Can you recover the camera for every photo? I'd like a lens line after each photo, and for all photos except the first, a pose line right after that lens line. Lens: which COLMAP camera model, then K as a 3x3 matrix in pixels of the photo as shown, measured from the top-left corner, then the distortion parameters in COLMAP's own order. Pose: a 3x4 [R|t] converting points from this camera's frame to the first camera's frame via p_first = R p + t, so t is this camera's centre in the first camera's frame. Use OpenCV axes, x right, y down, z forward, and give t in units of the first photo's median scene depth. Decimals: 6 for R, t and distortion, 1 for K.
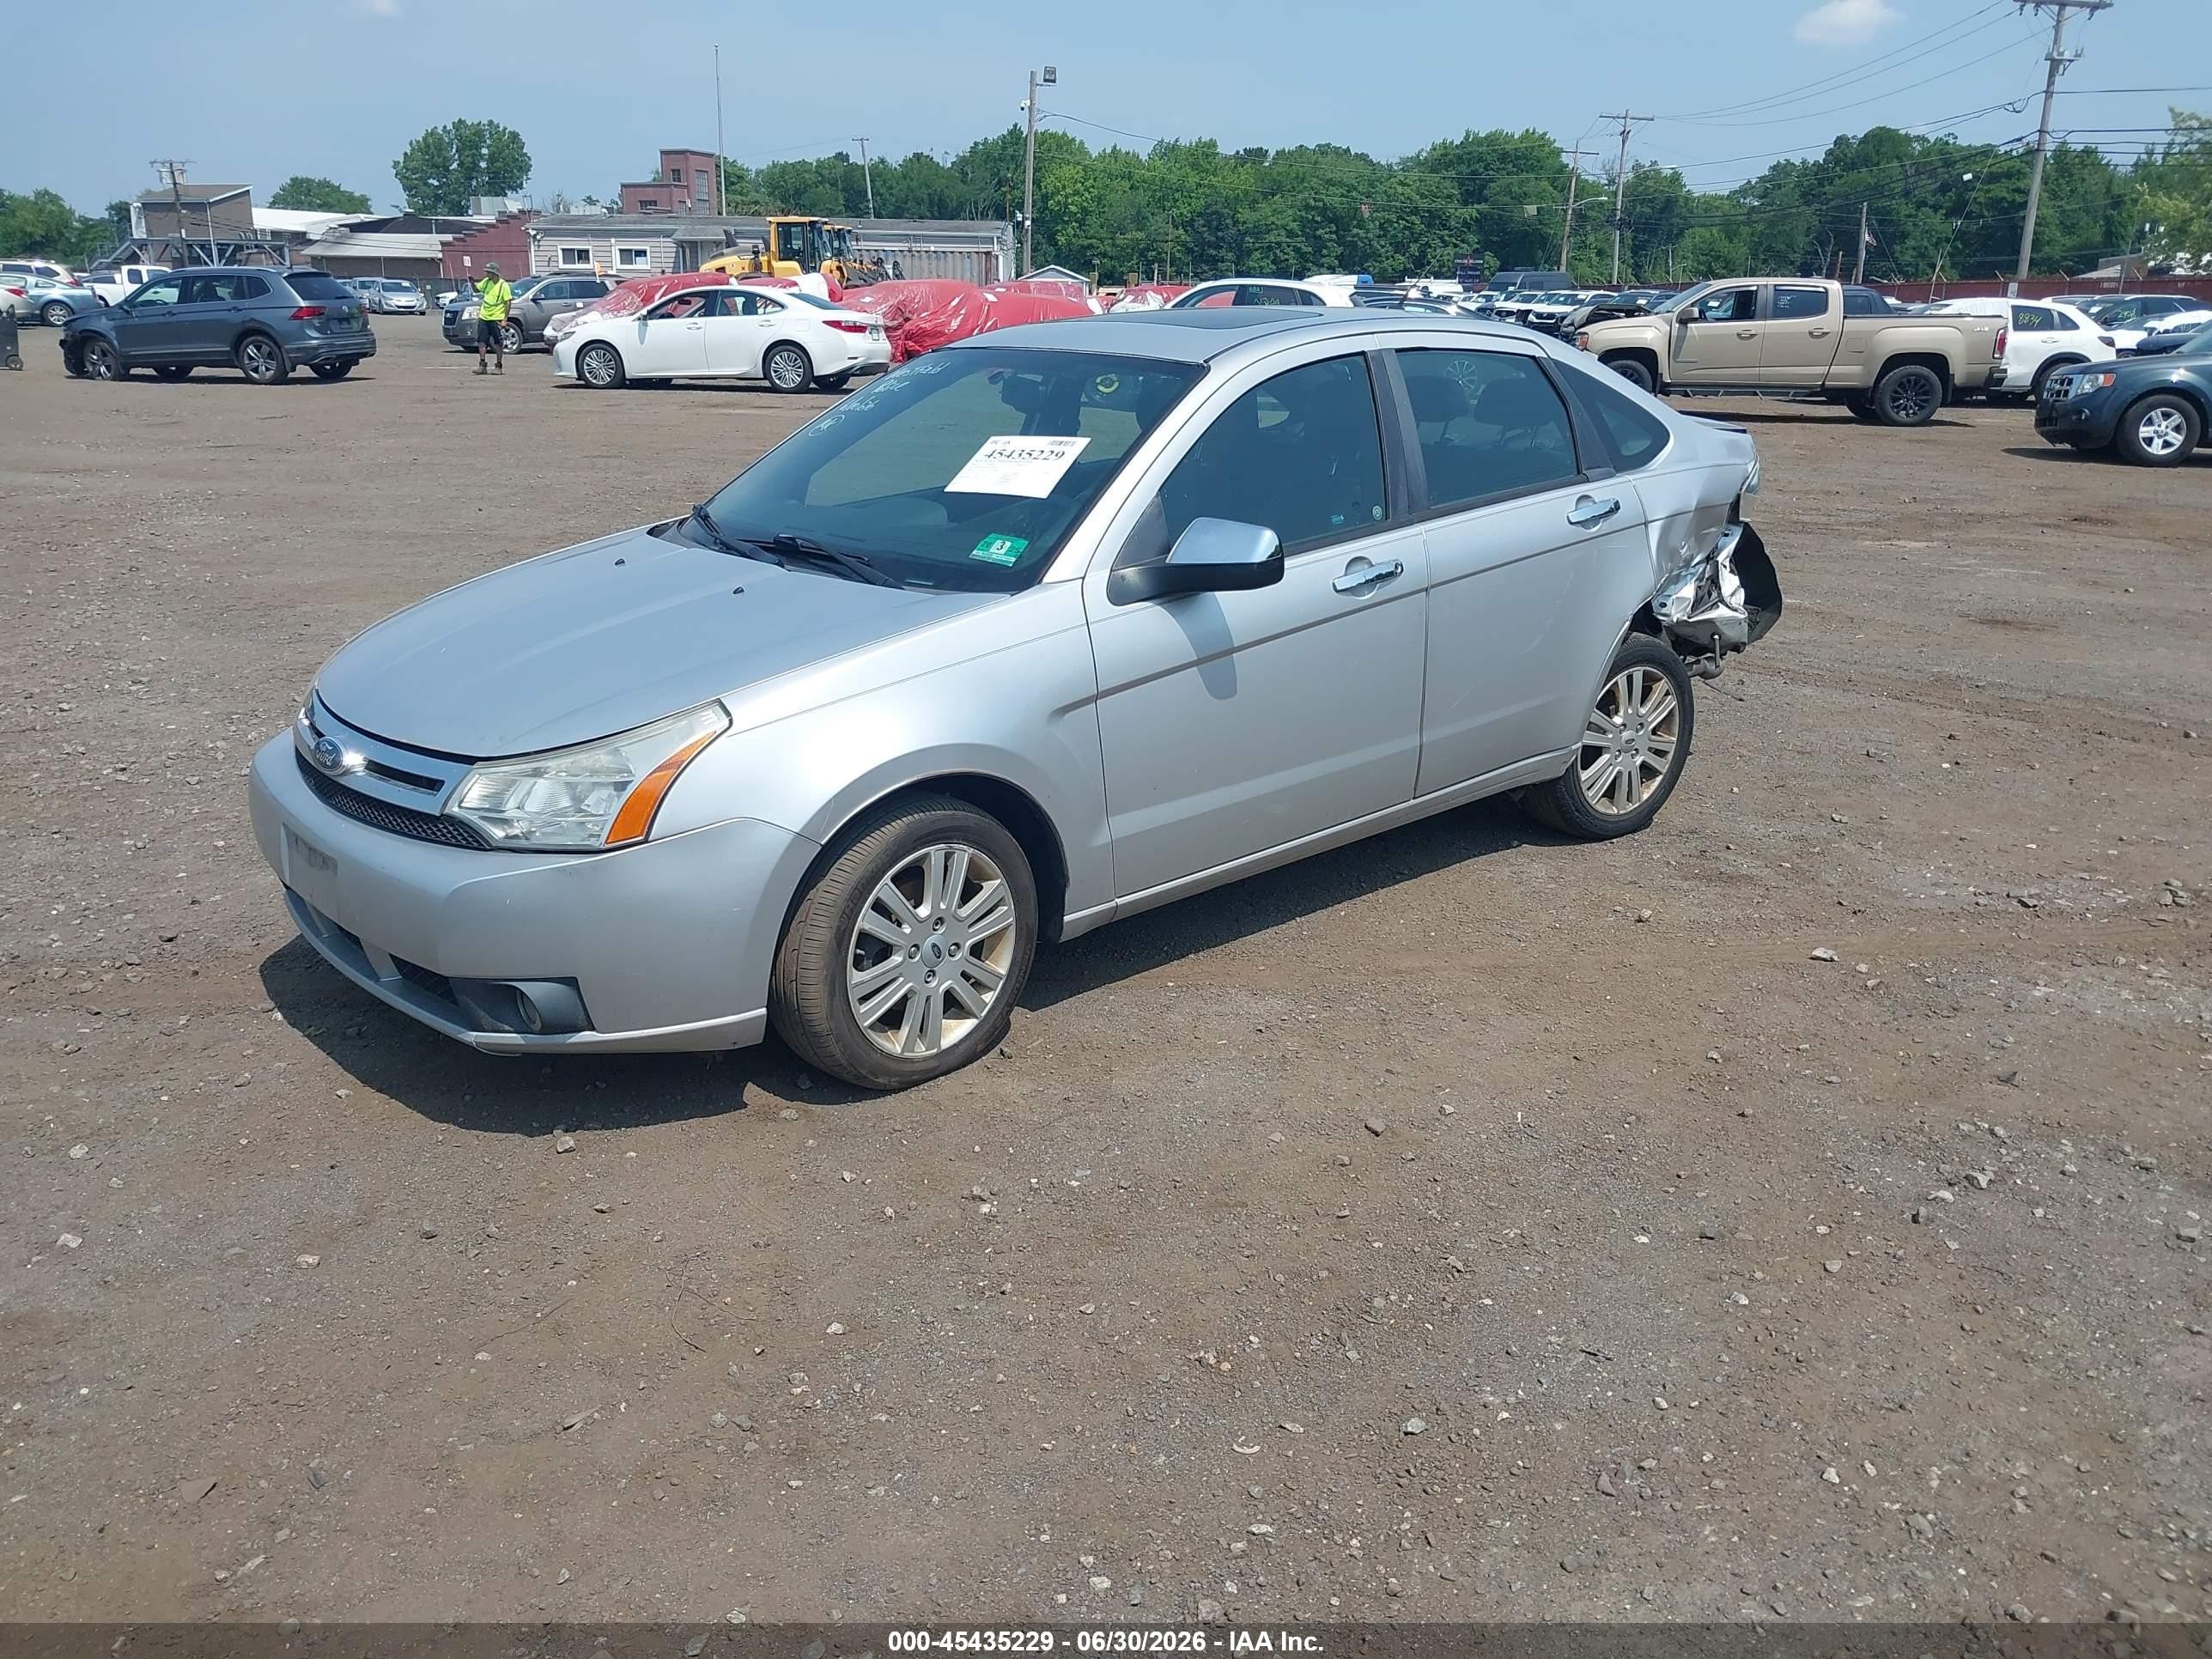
lens RADIAL K [[1773.1, 0, 1126.2], [0, 1773.1, 832.7], [0, 0, 1]] dist [-0.003719, 0.004623]
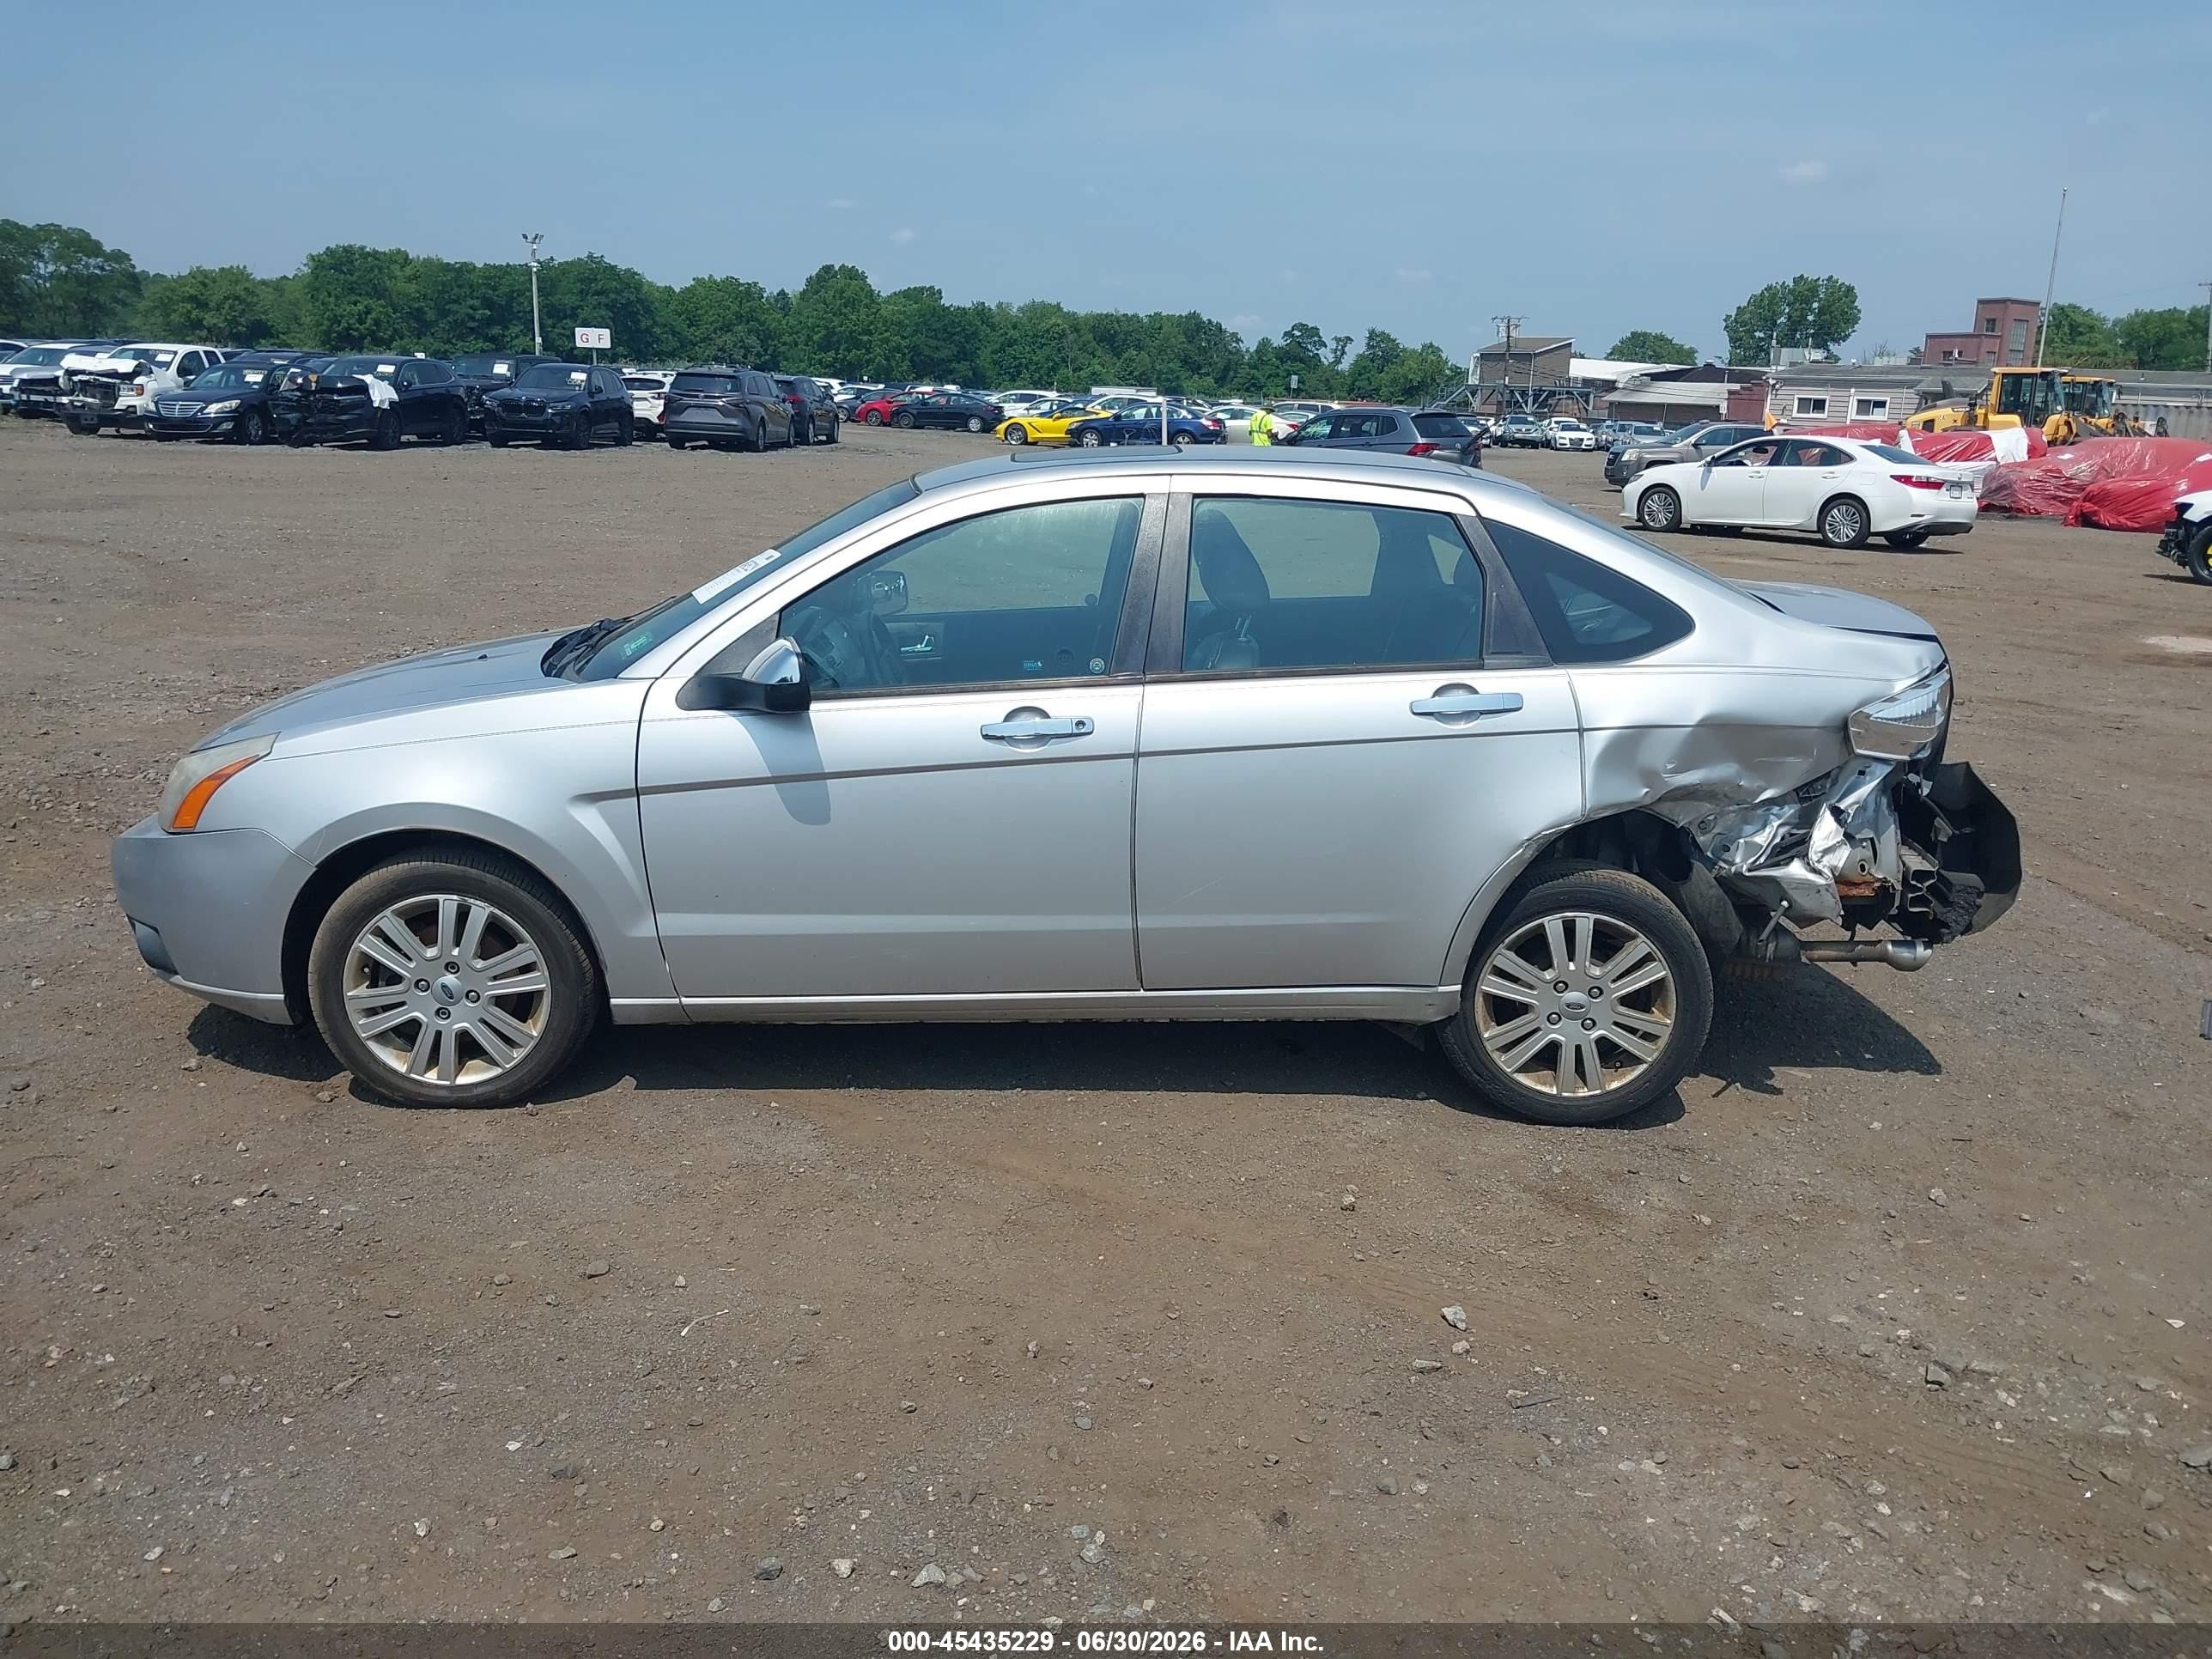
lens RADIAL K [[1773.1, 0, 1129.5], [0, 1773.1, 819.7], [0, 0, 1]] dist [-0.003719, 0.004623]
pose [[0.762146, 0.163967, -0.626297, 0.131307], [-0.216603, 0.976227, -0.008005, -0.017840], [0.610095, 0.141759, 0.779543, 0.056403]]
